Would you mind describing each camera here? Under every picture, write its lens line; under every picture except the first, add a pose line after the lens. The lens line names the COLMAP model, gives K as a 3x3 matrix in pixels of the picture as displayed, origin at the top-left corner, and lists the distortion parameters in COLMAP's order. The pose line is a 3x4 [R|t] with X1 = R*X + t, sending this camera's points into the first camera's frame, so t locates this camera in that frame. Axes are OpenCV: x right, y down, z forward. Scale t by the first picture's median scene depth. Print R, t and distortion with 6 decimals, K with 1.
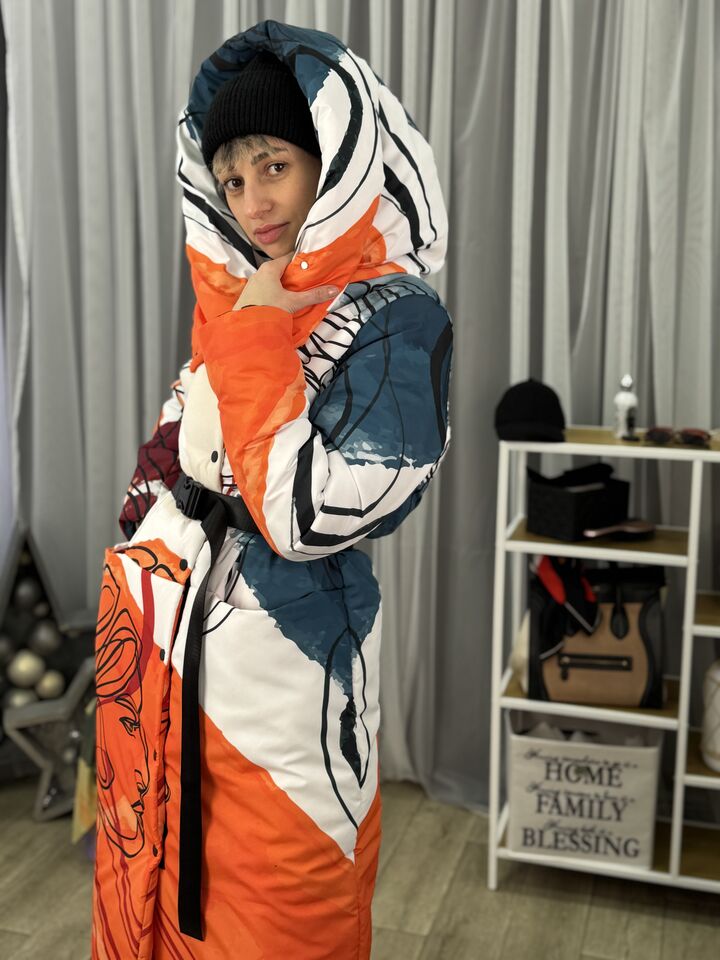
lens RADIAL K [[1184.1, 0, 360.0], [0, 1184.1, 480.0], [0, 0, 1]] dist [0.220676, -0.569542]
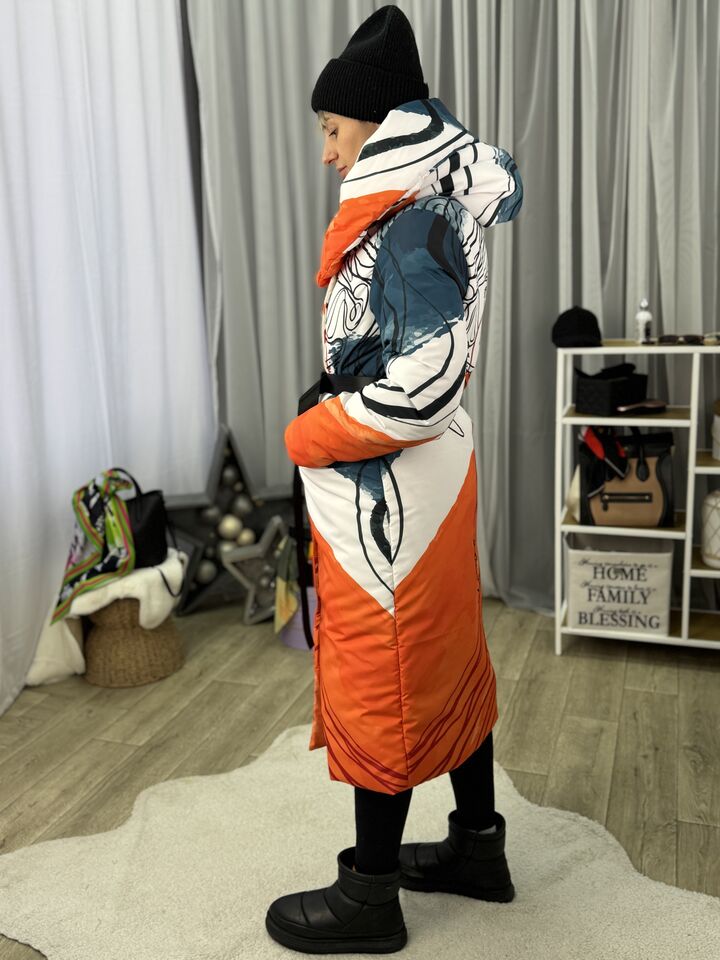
lens RADIAL K [[918.9, 0, 360.8], [0, 918.9, 474.0], [0, 0, 1]] dist [0.187694, -0.448148]
pose [[0.998240, -0.037717, -0.045774, -0.074904], [0.039382, 0.998574, 0.036039, 0.068215], [0.044349, -0.037779, 0.998302, -0.151422]]
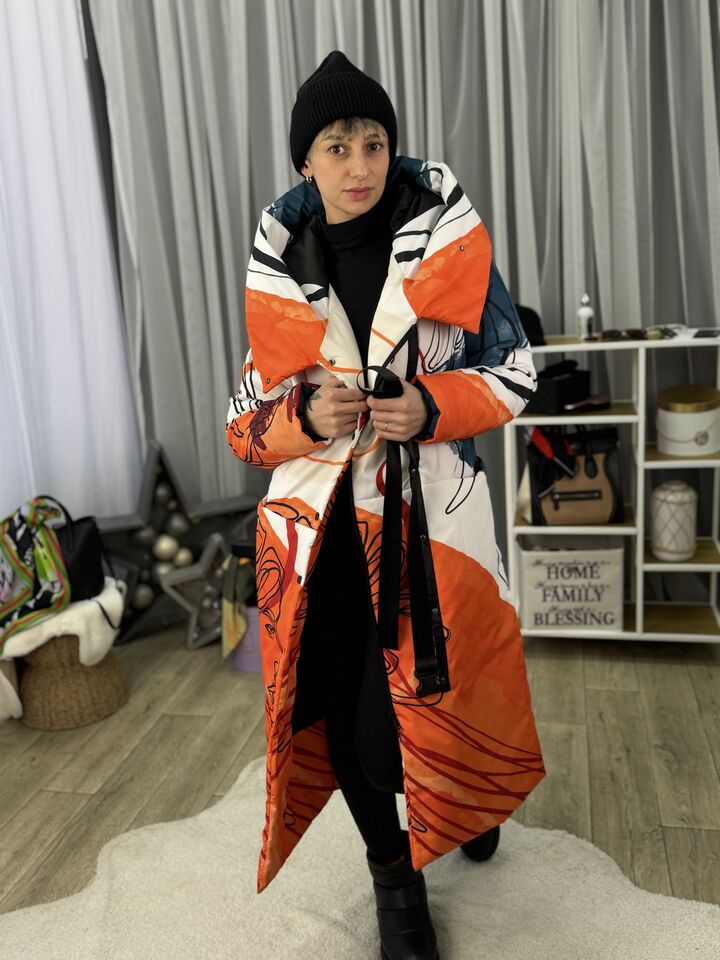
lens RADIAL K [[915.2, 0, 362.3], [0, 915.2, 483.7], [0, 0, 1]] dist [0.179508, -0.409437]
pose [[0.994033, -0.093232, 0.056626, -0.123859], [0.089746, 0.994078, 0.061274, 0.044512], [-0.062004, -0.055827, 0.996513, -0.102153]]
